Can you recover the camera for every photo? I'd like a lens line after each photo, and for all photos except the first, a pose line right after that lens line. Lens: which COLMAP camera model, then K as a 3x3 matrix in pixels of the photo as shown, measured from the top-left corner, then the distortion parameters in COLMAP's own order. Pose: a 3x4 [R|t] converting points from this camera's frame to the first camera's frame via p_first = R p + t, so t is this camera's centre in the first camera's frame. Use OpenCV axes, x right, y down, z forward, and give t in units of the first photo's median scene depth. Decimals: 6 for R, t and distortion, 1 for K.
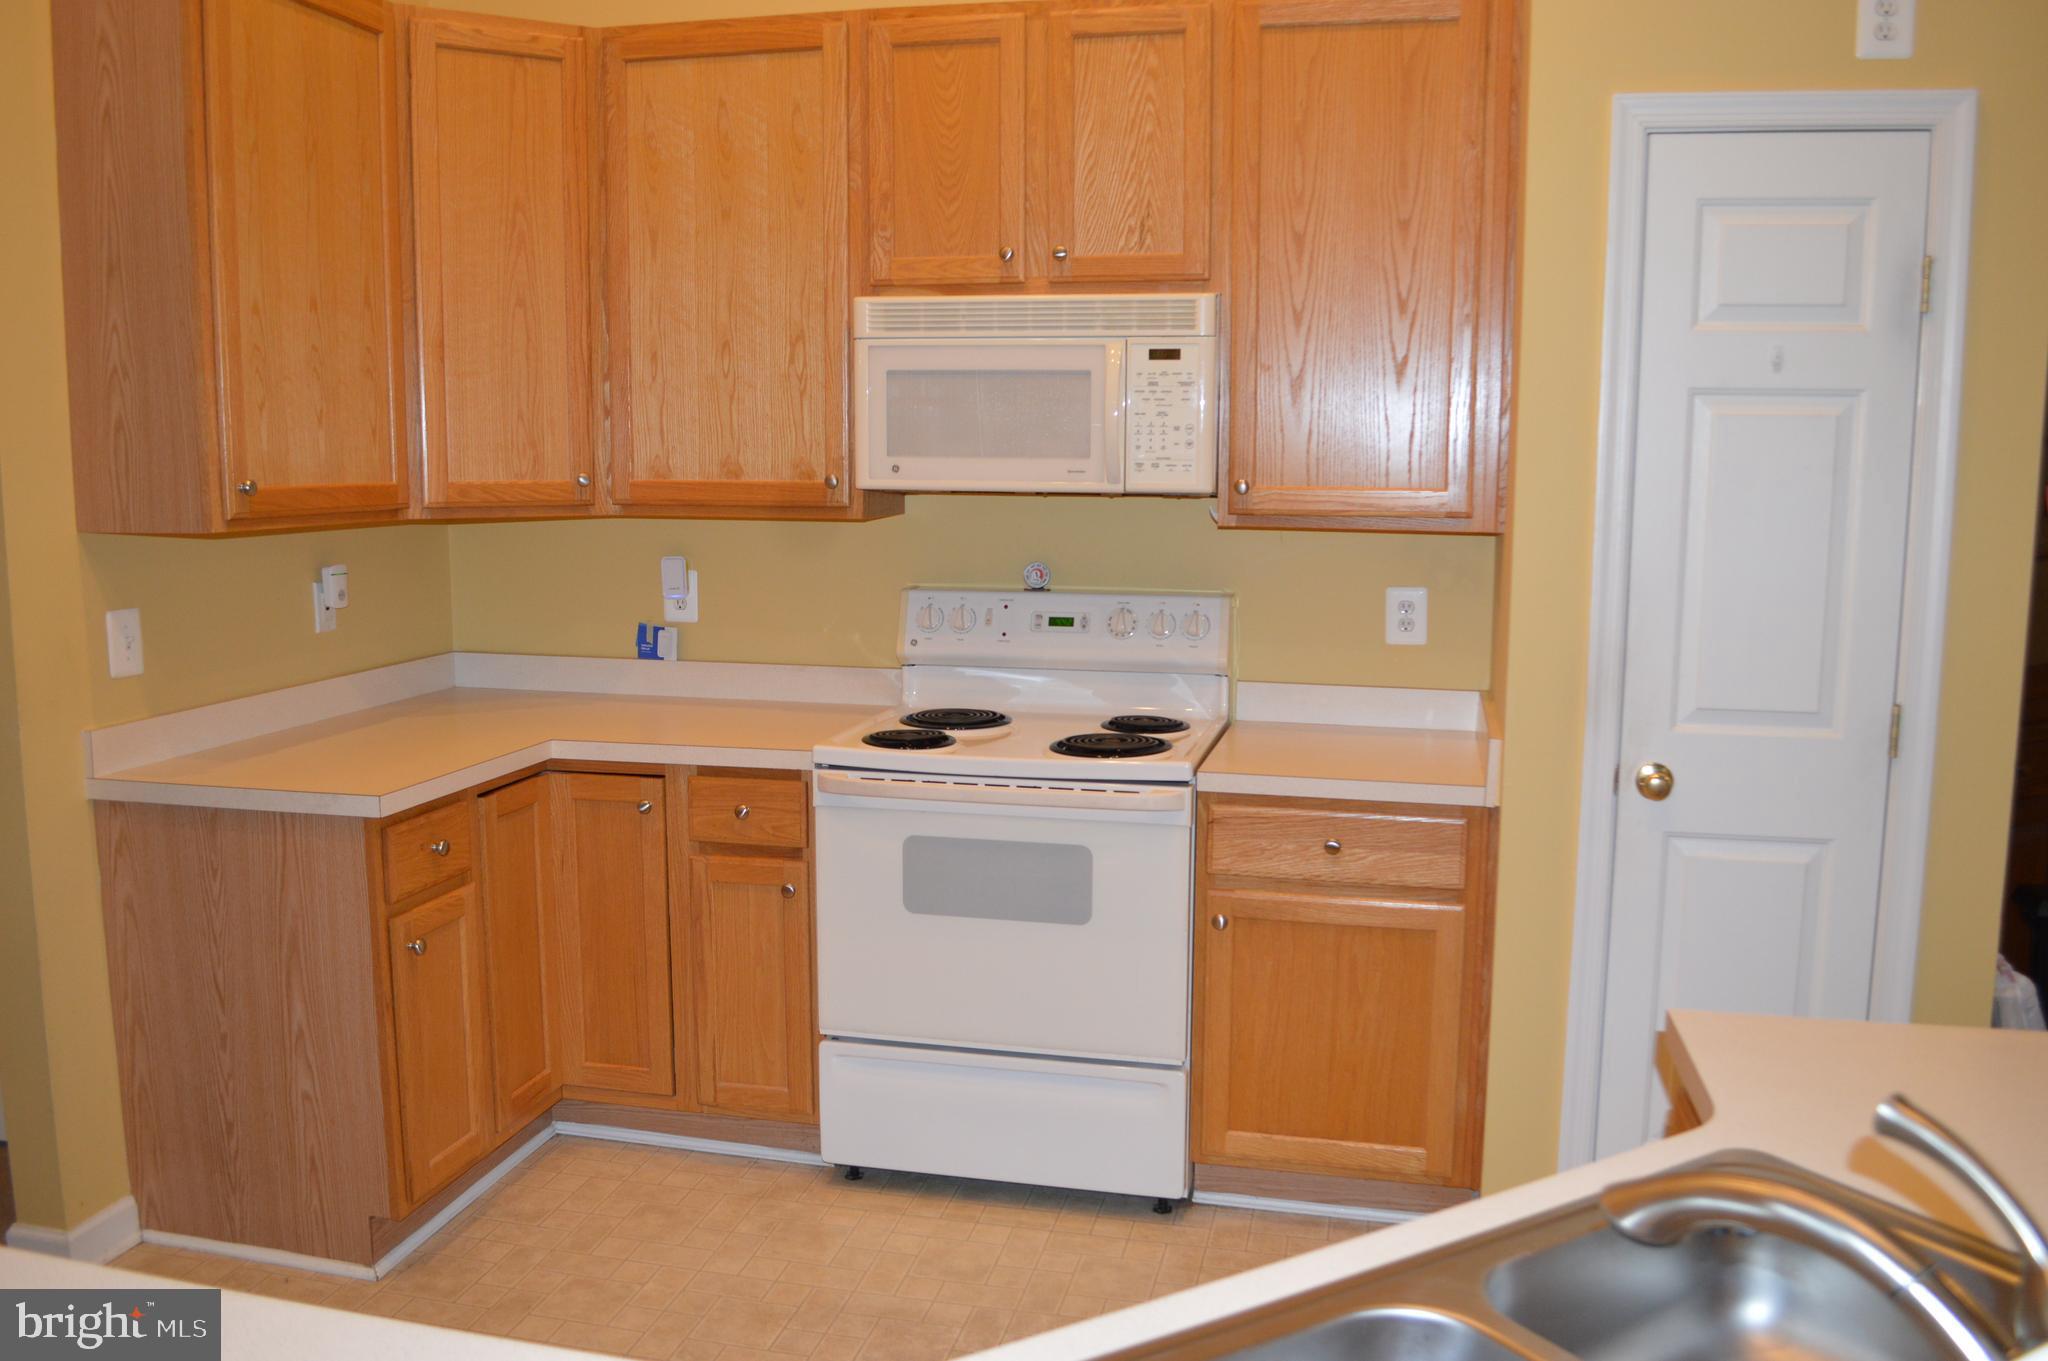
lens RADIAL K [[1634.5, 0, 1060.3], [0, 1634.5, 679.4], [0, 0, 1]] dist [-0.086877, 0.016898]
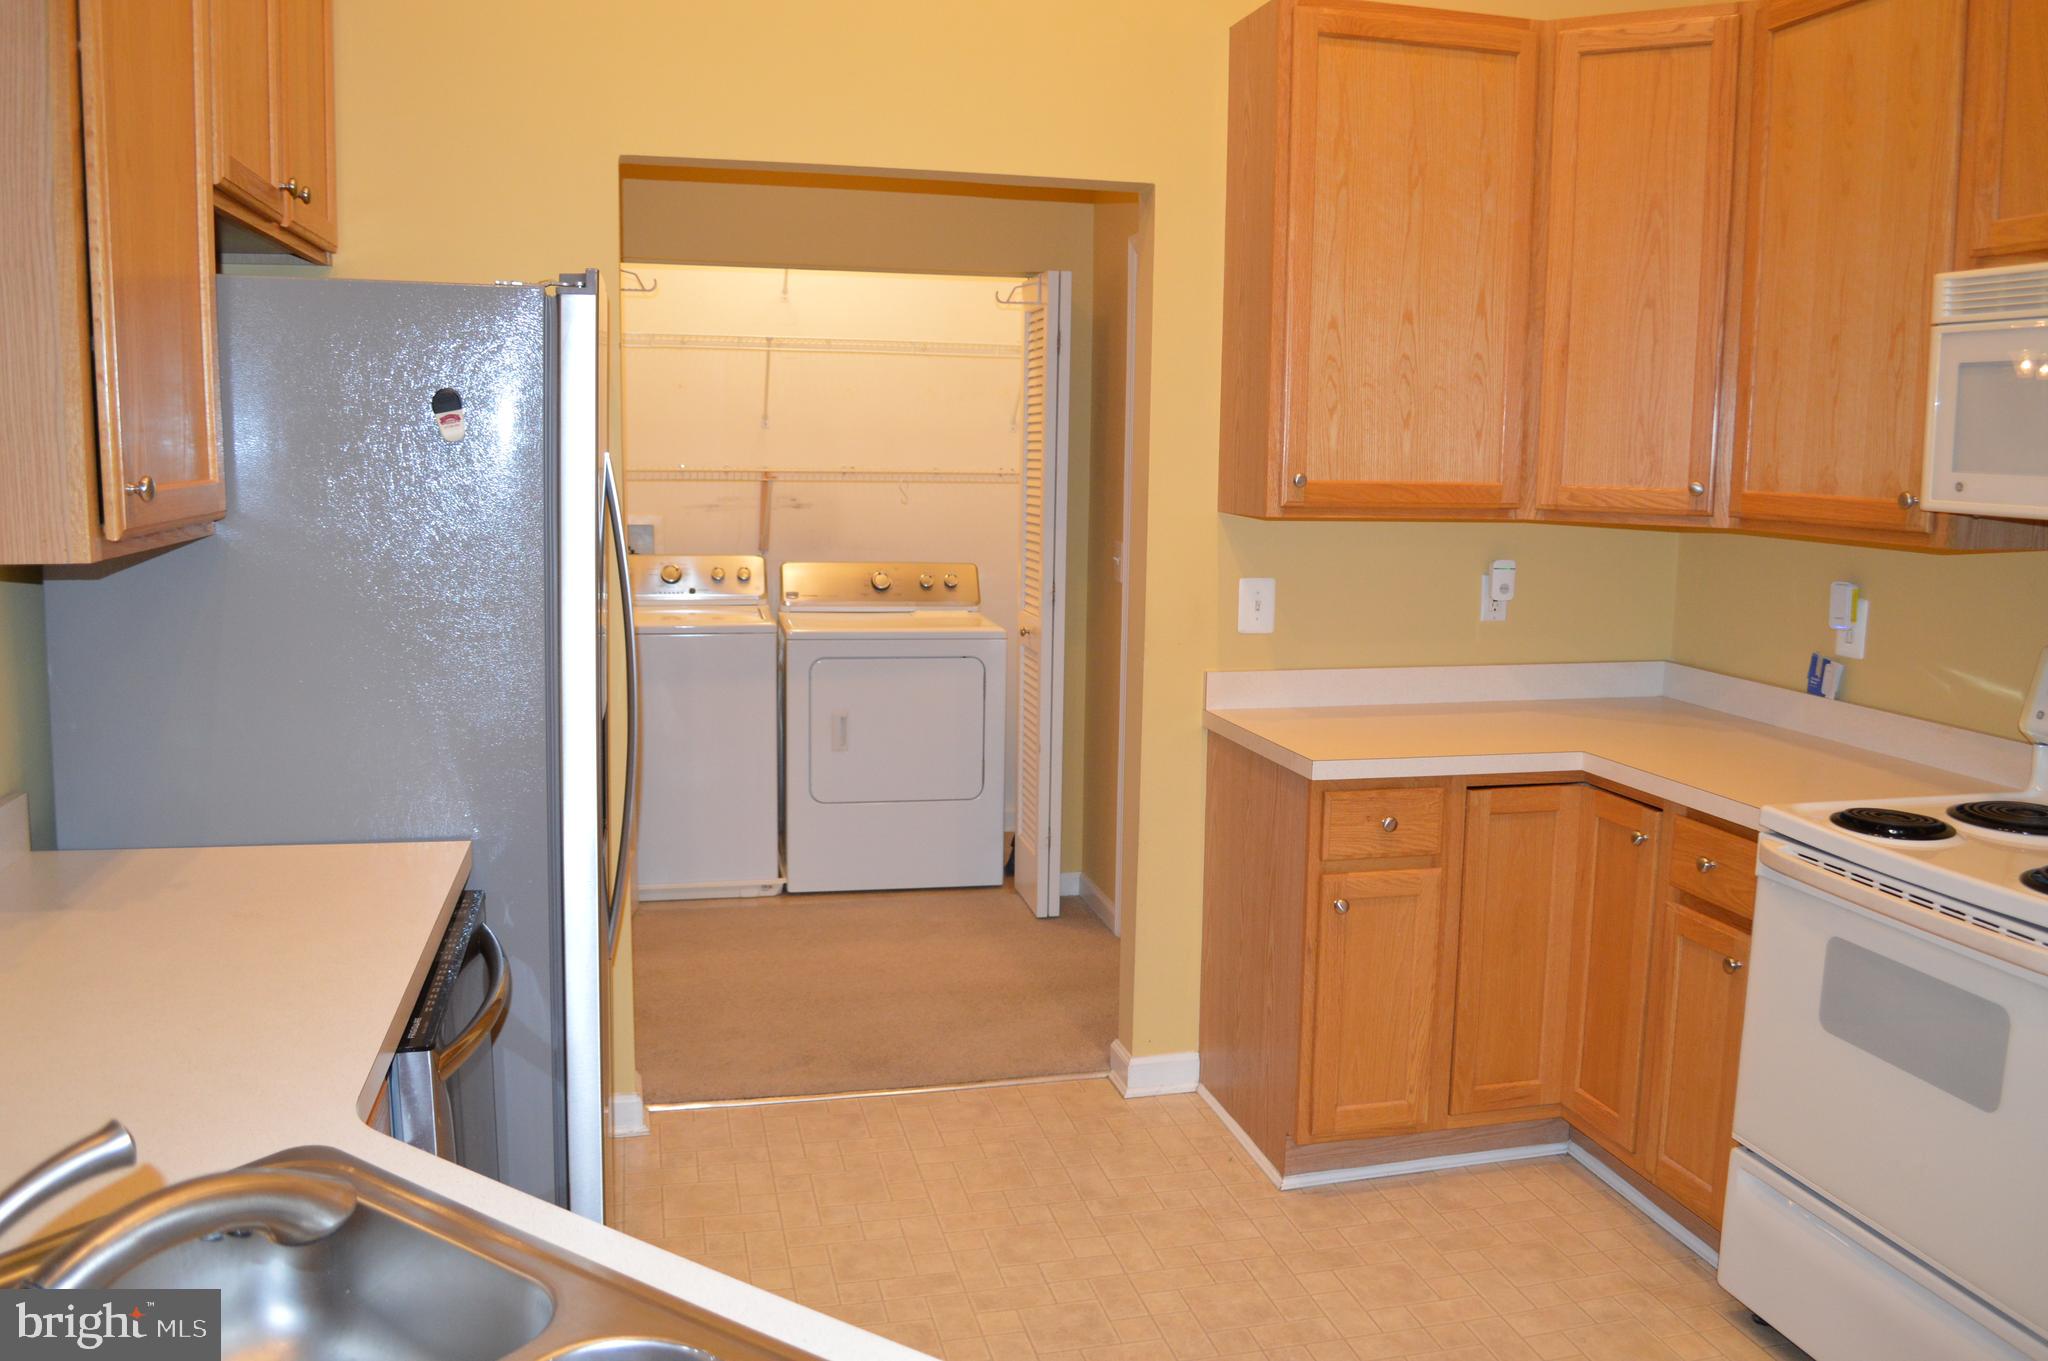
lens RADIAL K [[1634.5, 0, 1060.3], [0, 1634.5, 679.4], [0, 0, 1]] dist [-0.086877, 0.016898]
pose [[0.449102, 0.128015, -0.884262, 0.401049], [-0.136354, 0.987910, 0.073768, -0.034540], [0.883015, 0.087443, 0.461127, 0.268342]]
